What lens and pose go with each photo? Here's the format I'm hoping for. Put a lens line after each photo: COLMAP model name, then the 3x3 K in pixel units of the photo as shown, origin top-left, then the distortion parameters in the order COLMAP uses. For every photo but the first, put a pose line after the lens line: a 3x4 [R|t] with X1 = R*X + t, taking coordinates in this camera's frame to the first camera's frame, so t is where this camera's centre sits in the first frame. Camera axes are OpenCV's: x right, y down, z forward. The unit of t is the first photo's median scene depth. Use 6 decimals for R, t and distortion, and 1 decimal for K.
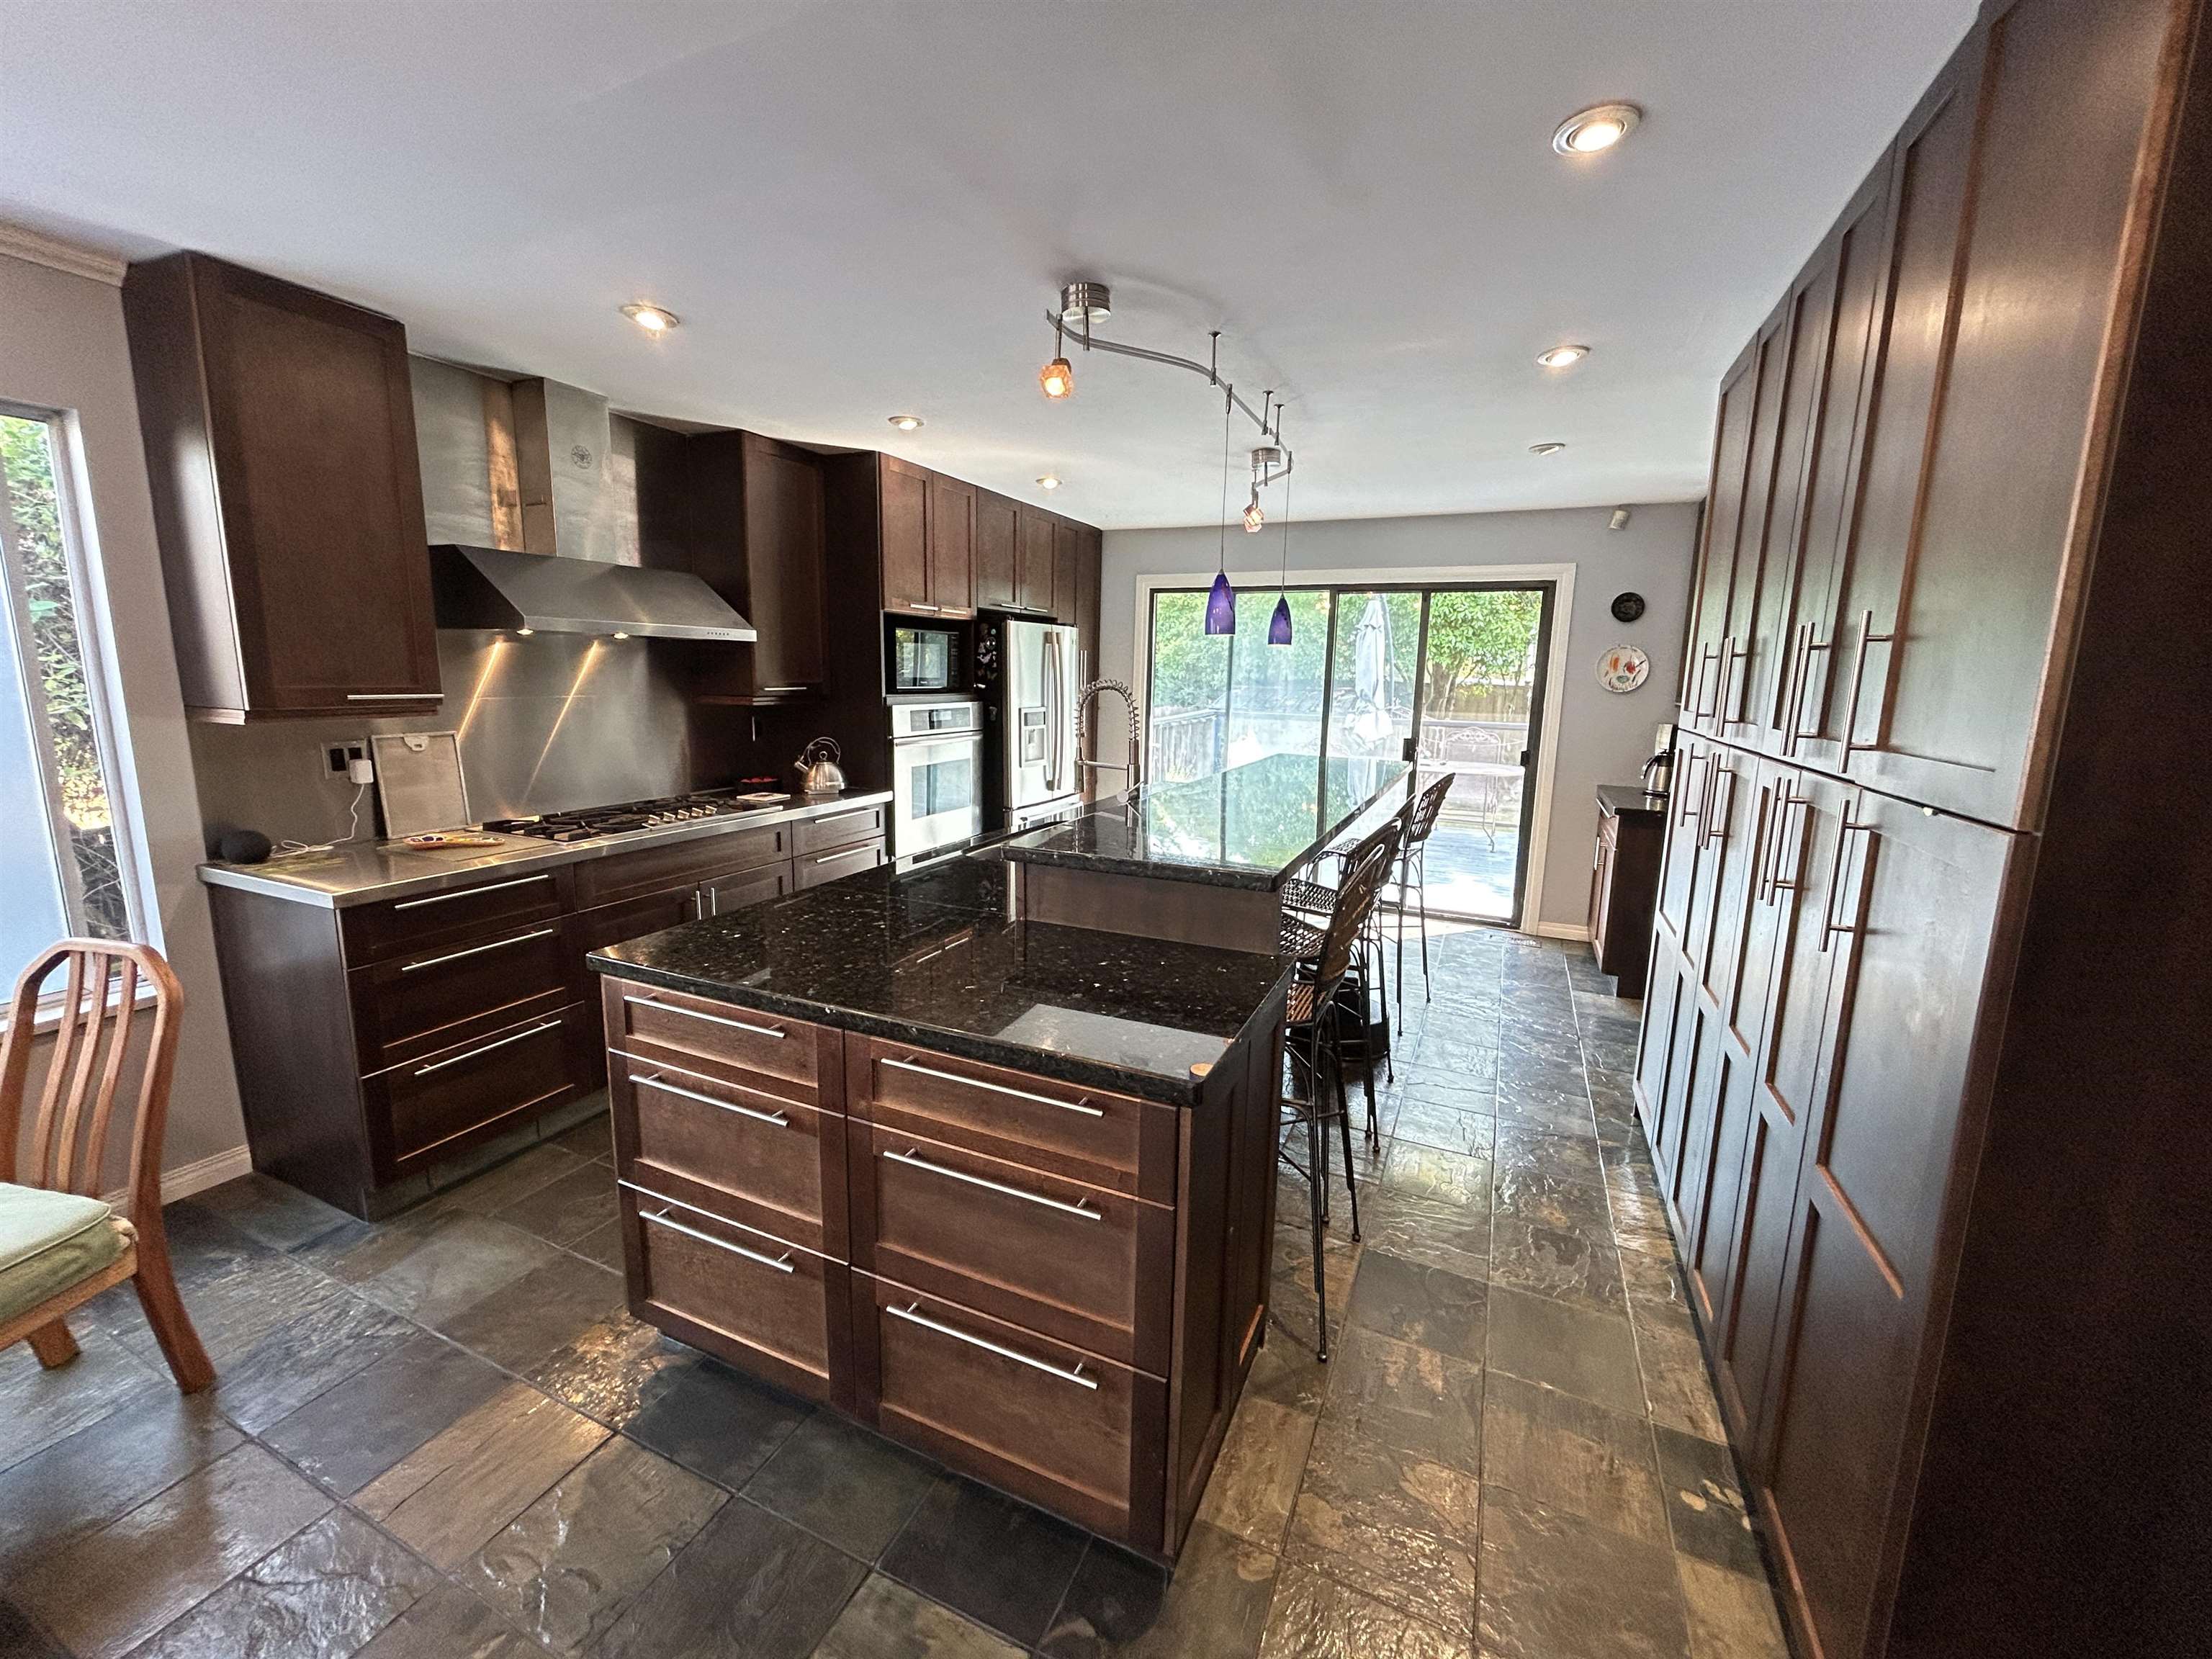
lens RADIAL K [[884.8, 0, 1104.7], [0, 884.8, 817.1], [0, 0, 1]] dist [-0.002102, 0.001199]
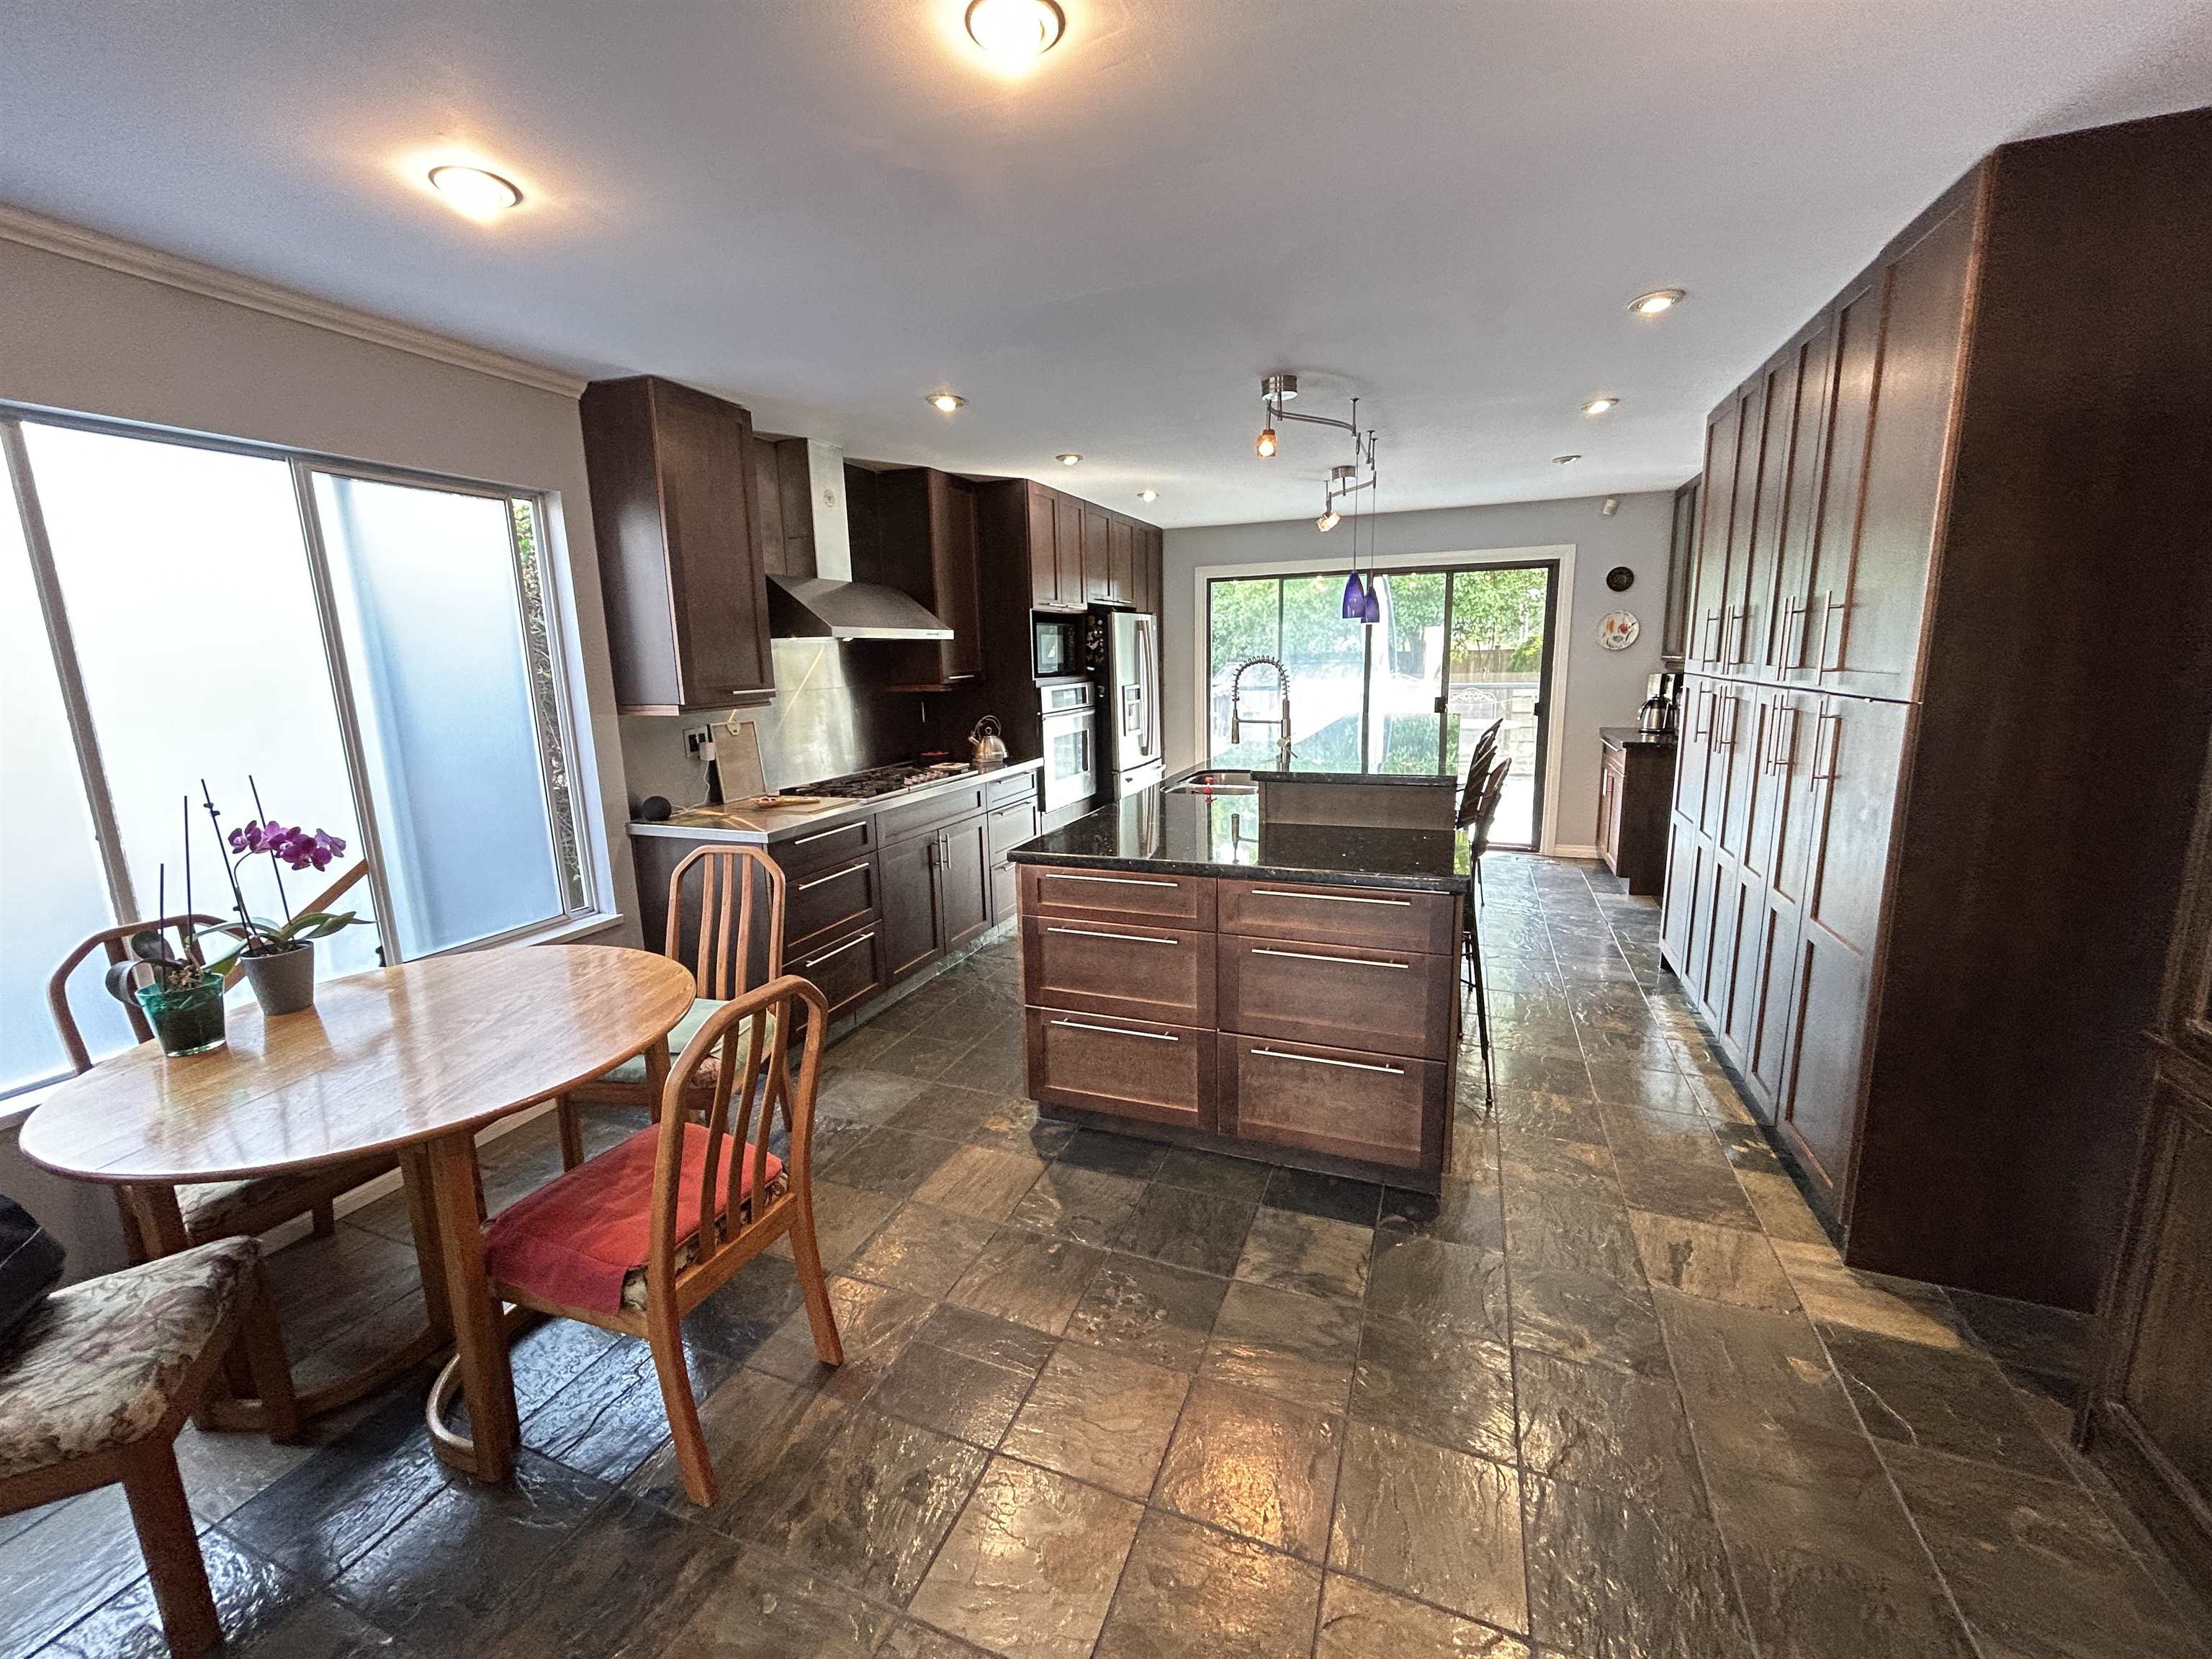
lens RADIAL K [[884.8, 0, 1104.9], [0, 884.8, 817.6], [0, 0, 1]] dist [-0.002102, 0.001199]
pose [[0.997855, -0.052581, 0.039006, -0.314912], [0.051847, 0.998463, 0.019588, 0.050757], [-0.039976, -0.017523, 0.999047, -0.332883]]
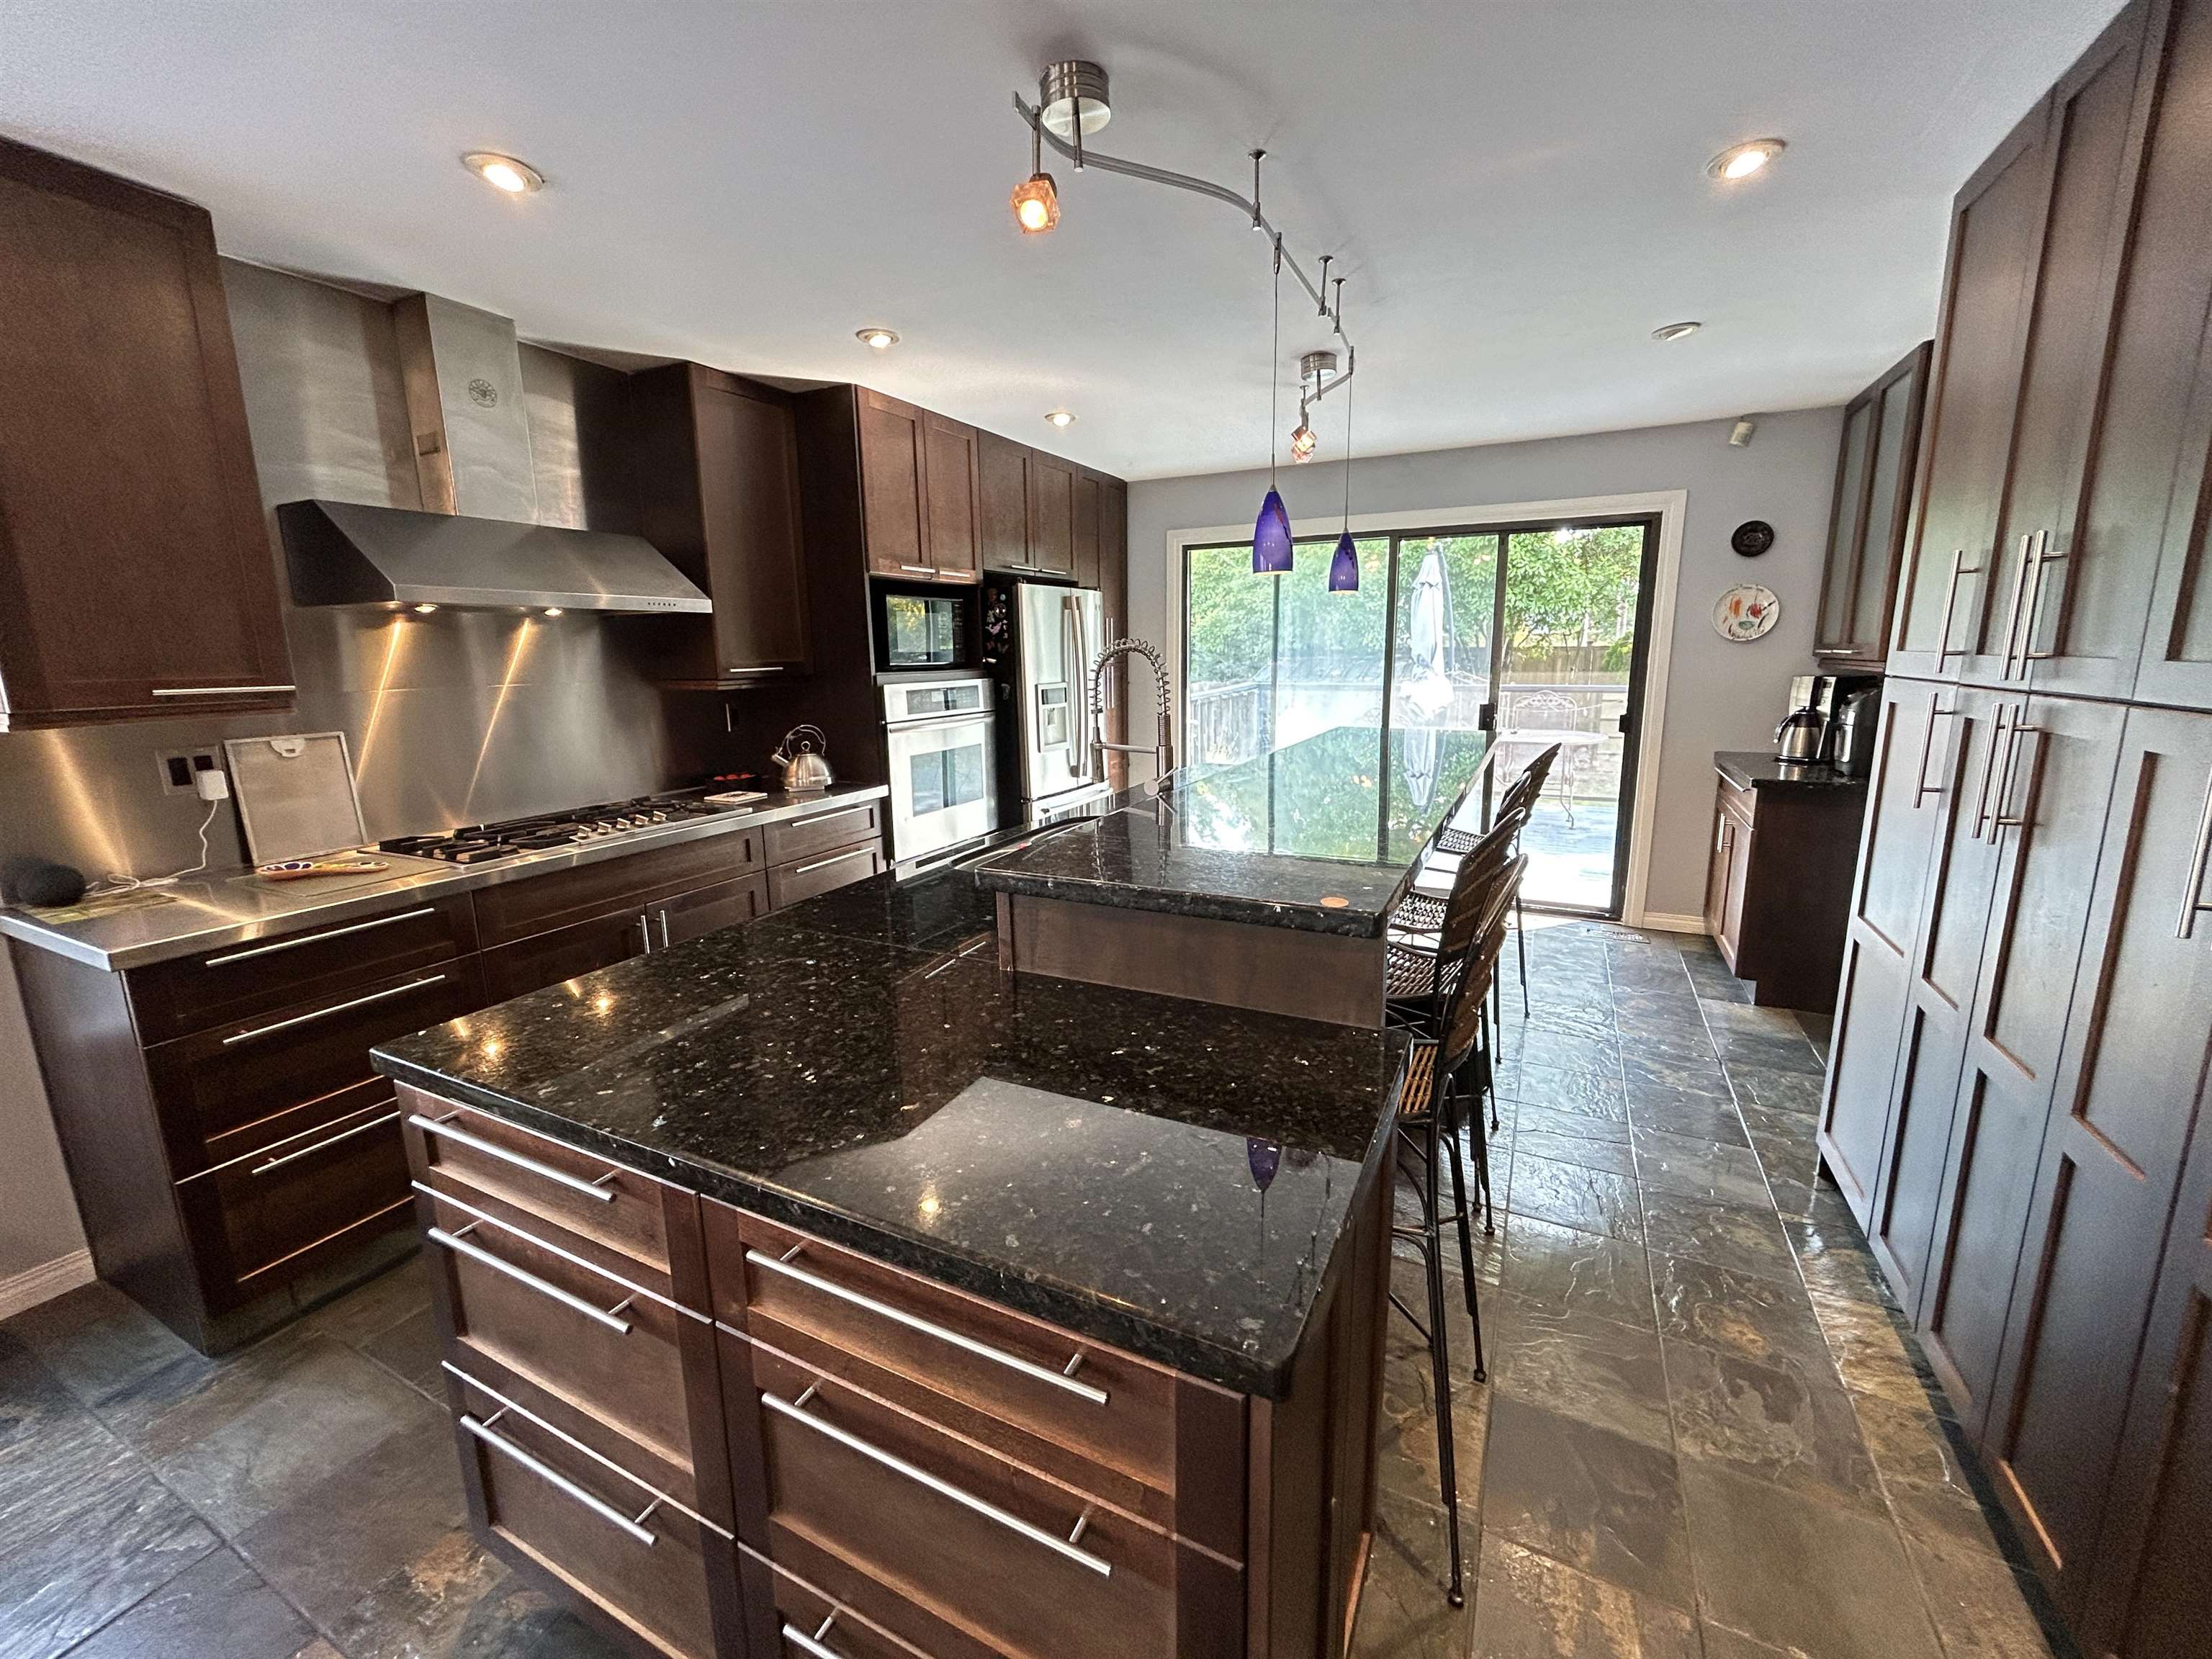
lens RADIAL K [[884.8, 0, 1105.1], [0, 884.8, 817.5], [0, 0, 1]] dist [-0.002102, 0.001199]
pose [[0.998558, -0.027754, -0.045957, 0.015328], [0.028796, 0.999340, 0.022153, -0.016271], [0.045312, -0.023445, 0.998698, 0.226878]]
